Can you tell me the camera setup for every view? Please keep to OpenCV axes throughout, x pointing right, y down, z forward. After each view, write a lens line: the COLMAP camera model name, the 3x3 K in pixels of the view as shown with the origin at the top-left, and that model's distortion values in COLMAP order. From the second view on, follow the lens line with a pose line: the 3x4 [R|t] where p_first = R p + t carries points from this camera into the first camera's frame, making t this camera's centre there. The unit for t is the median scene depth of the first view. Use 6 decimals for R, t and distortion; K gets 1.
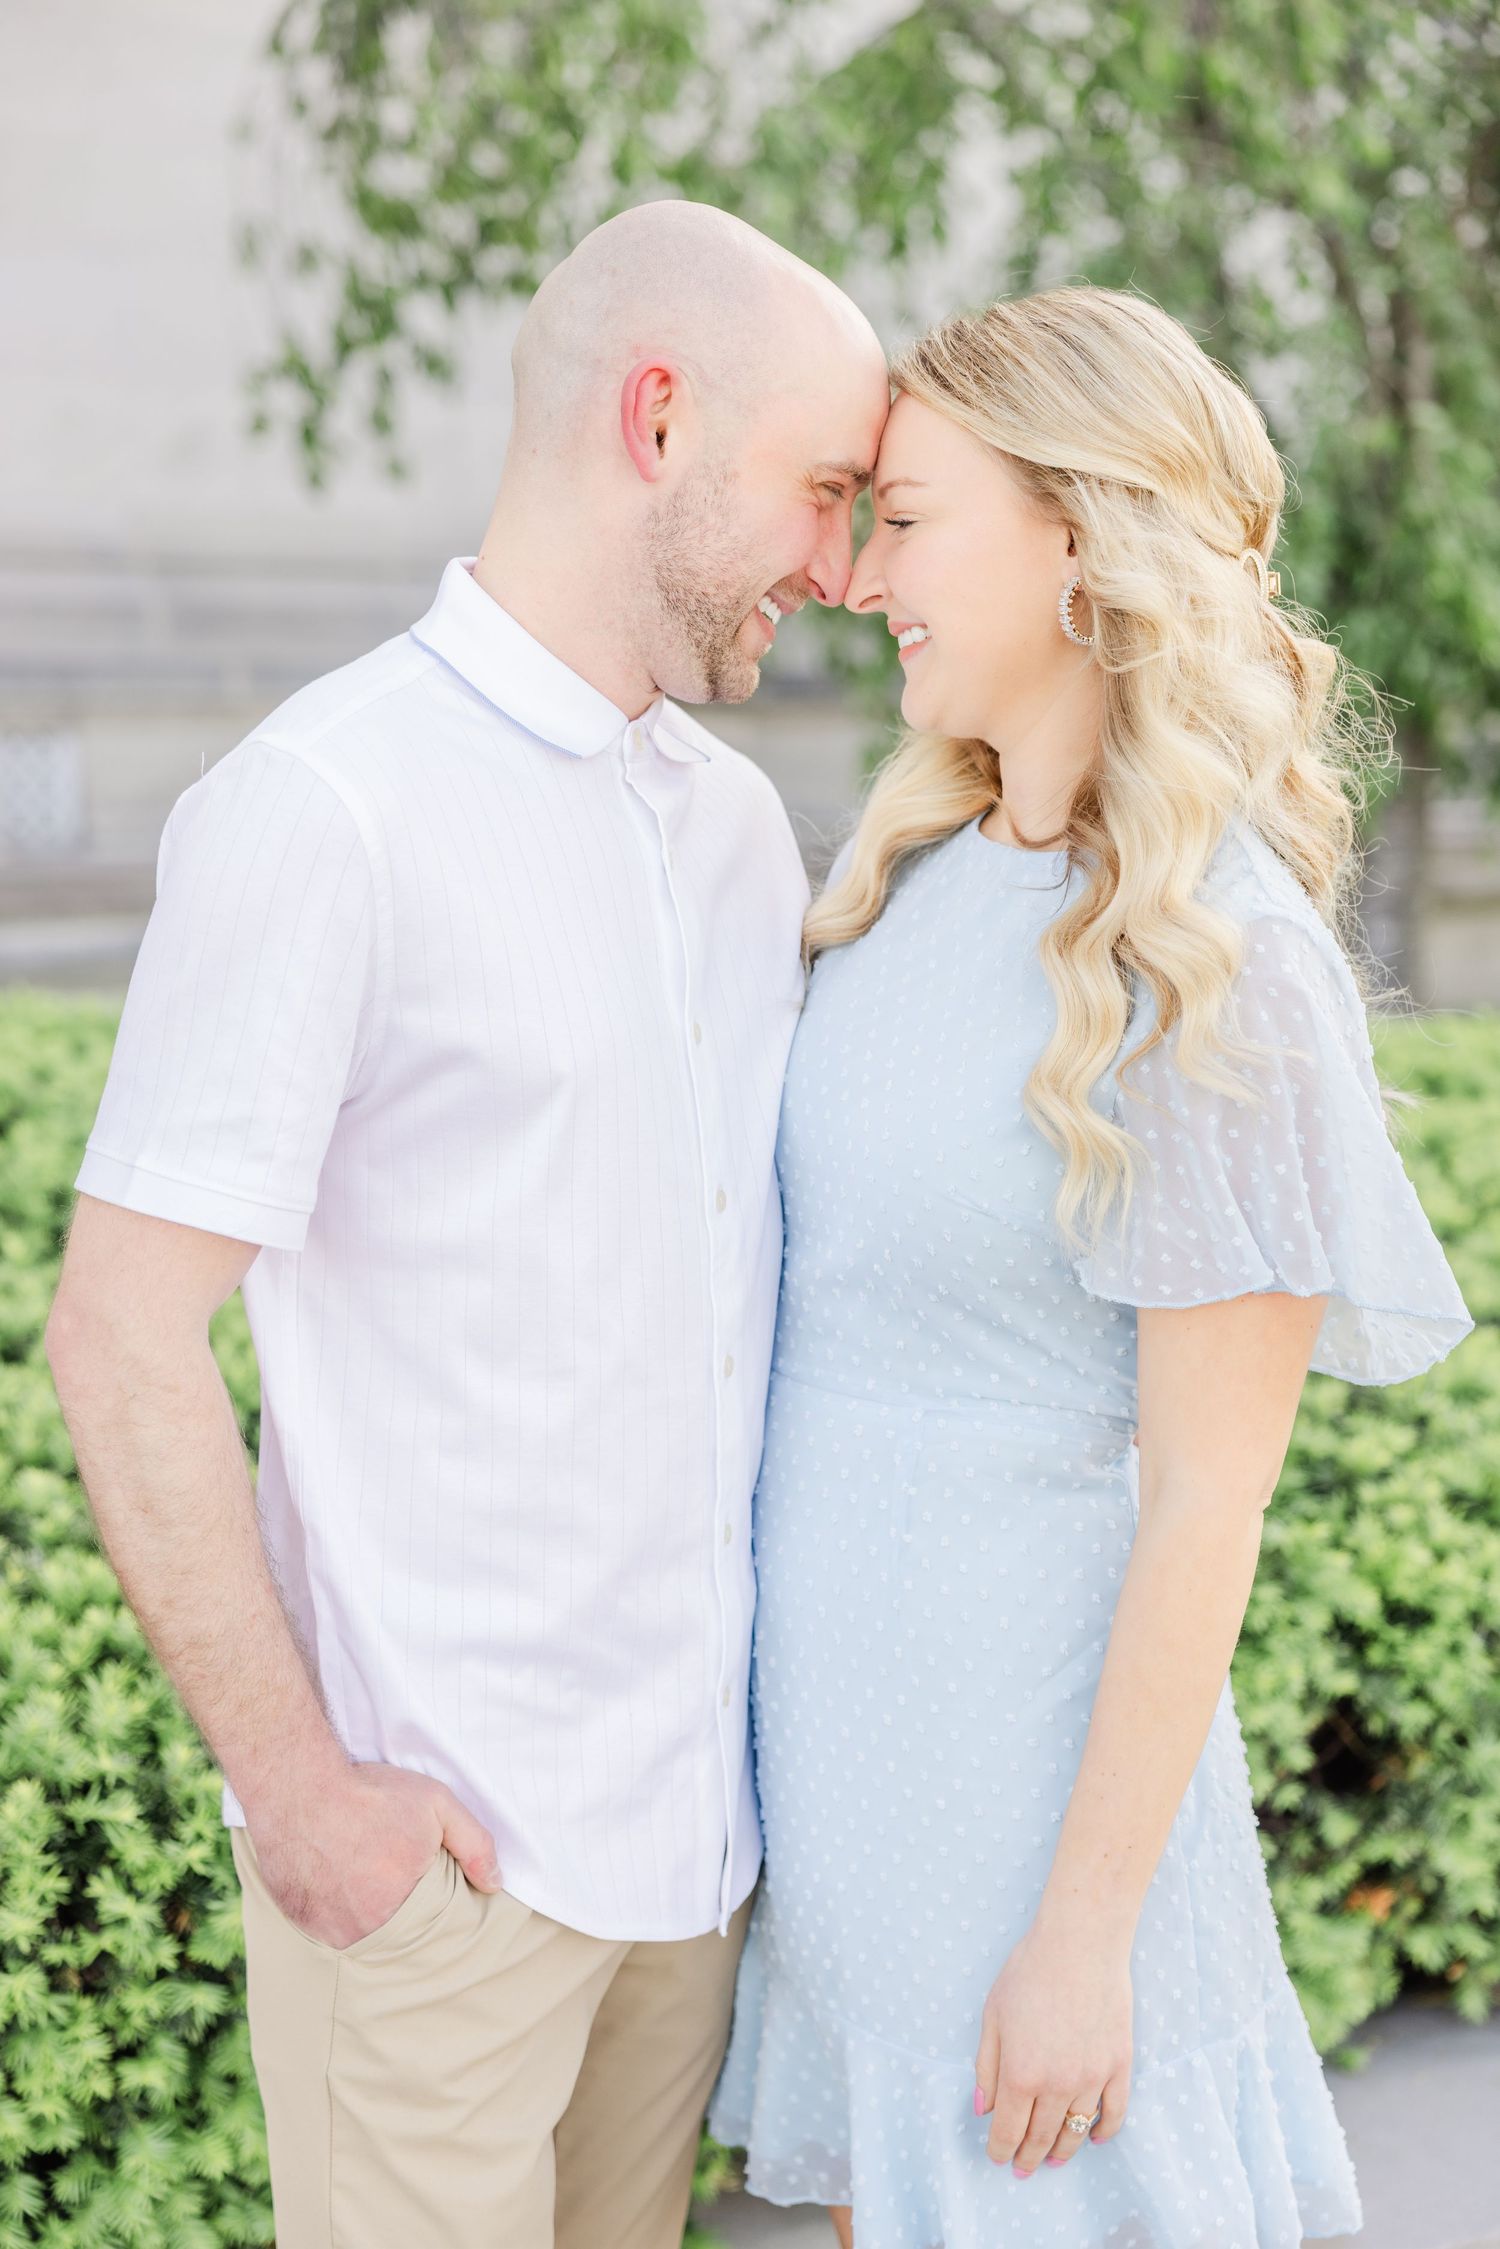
lens RADIAL K [[3534.2, 0, 750.4], [0, 3534.2, 1207.2], [0, 0, 1]] dist [0.032141, 0.103709]
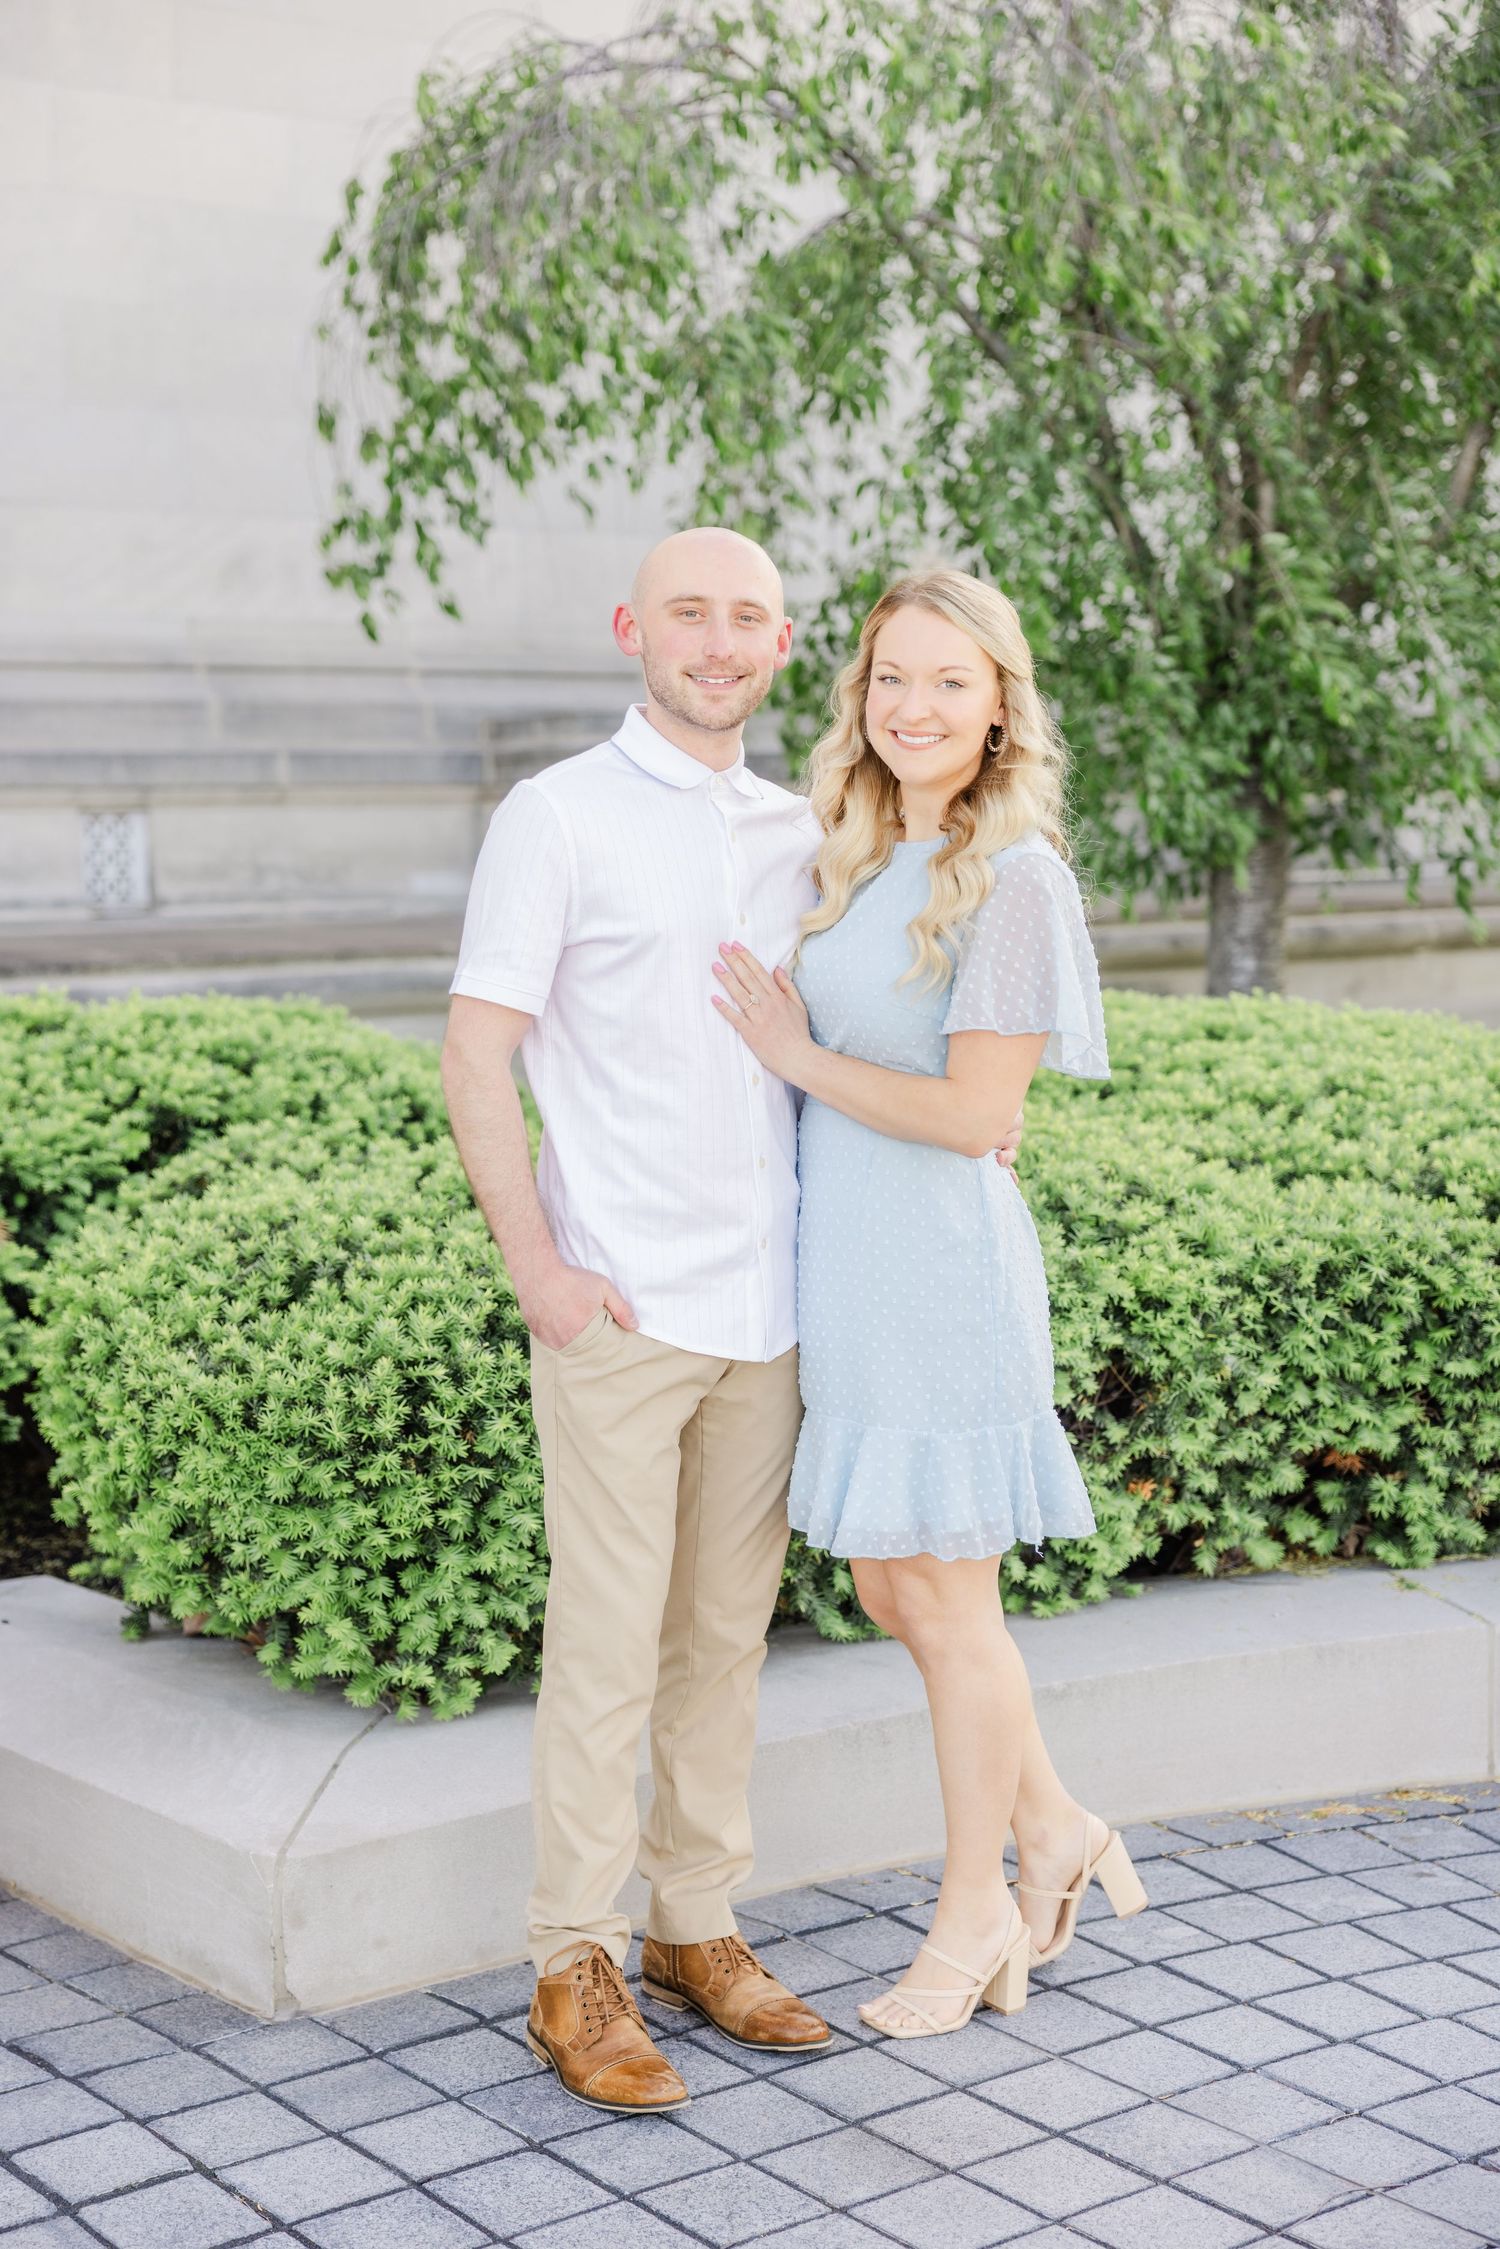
lens RADIAL K [[3433.2, 0, 750.0], [0, 3433.2, 1124.5], [0, 0, 1]] dist [0.000568, -0.011095]
pose [[0.999851, -0.011335, 0.012992, -0.029835], [0.011881, 0.999016, -0.042726, 0.099512], [-0.012495, 0.042874, 0.999002, -0.665585]]
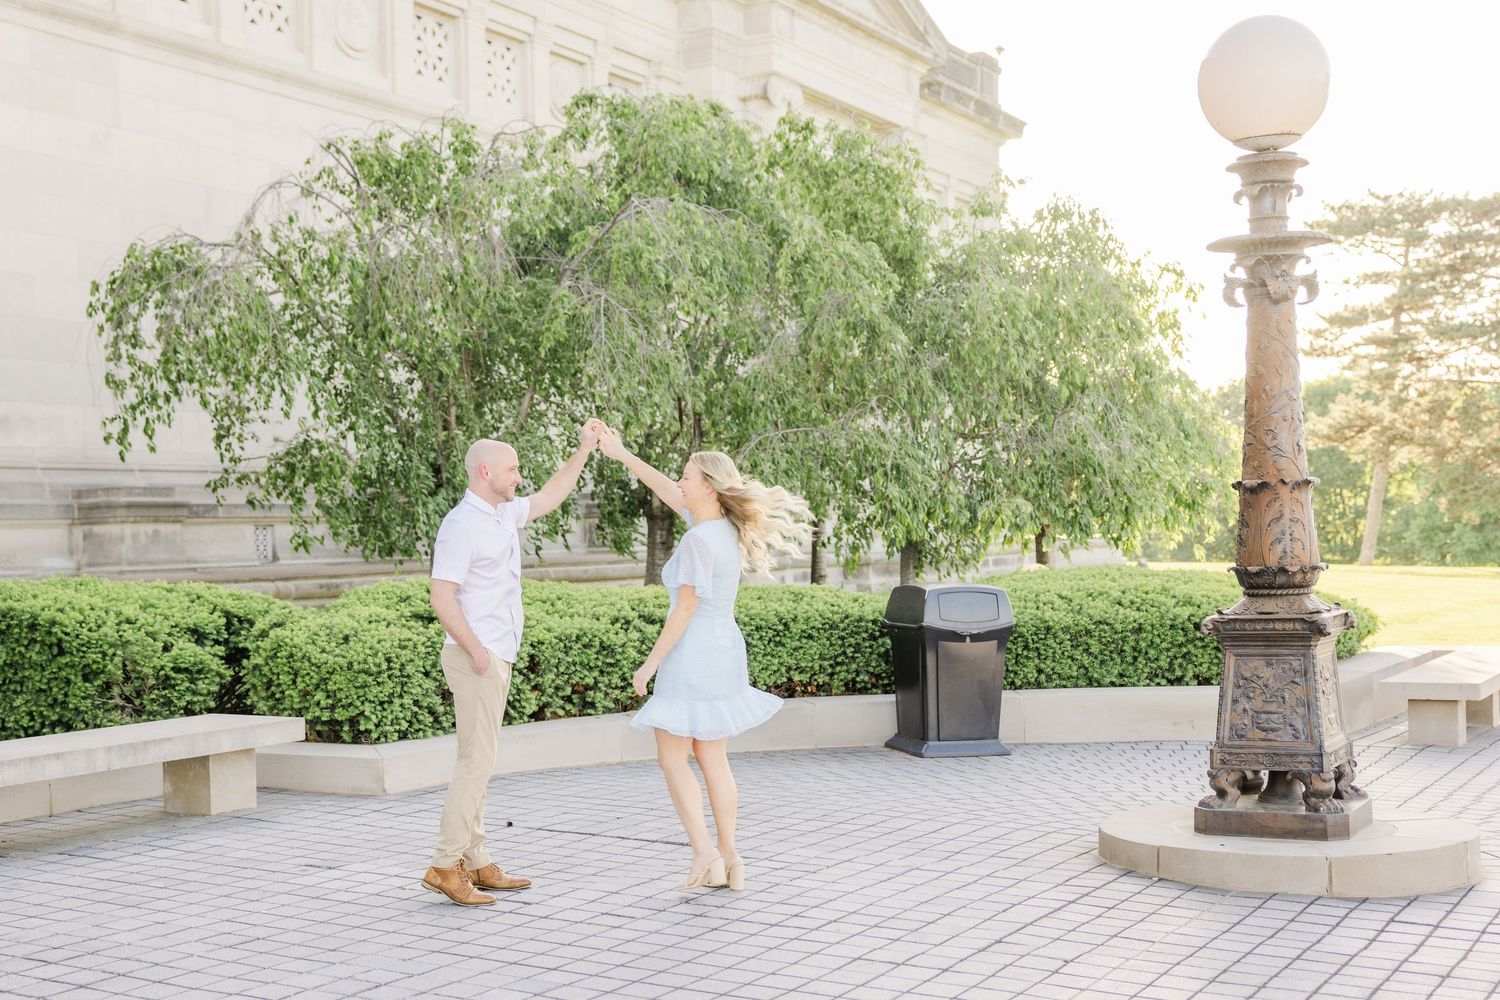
lens RADIAL K [[1943.2, 0, 750.0], [0, 1943.2, 500.0], [0, 0, 1]] dist [-0.025626, 0.084625]
pose [[0.920322, -0.012401, 0.390965, -0.925986], [0.069971, 0.988596, -0.133352, 0.378434], [-0.384853, 0.150083, 0.910694, -2.673391]]
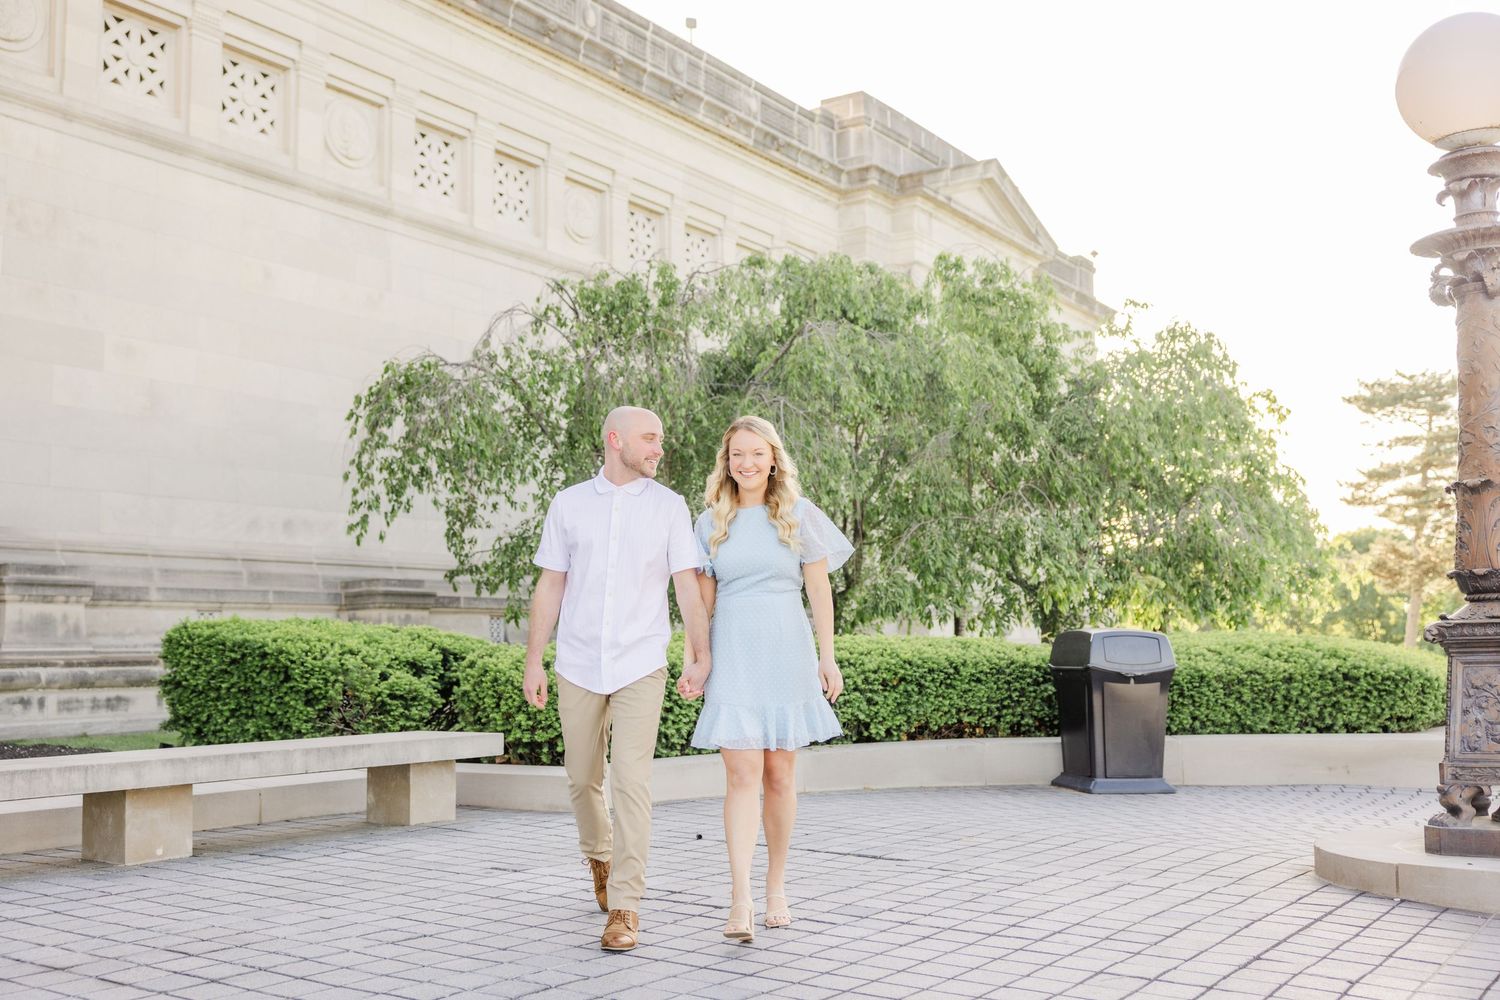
lens RADIAL K [[1494.8, 0, 767.0], [0, 1494.8, 481.7], [0, 0, 1]] dist [0.005714, 0.015879]
pose [[0.948062, 0.026947, 0.316942, -0.744173], [0.052226, 0.969696, -0.238667, 0.475276], [-0.313769, 0.242824, 0.917925, -1.992439]]
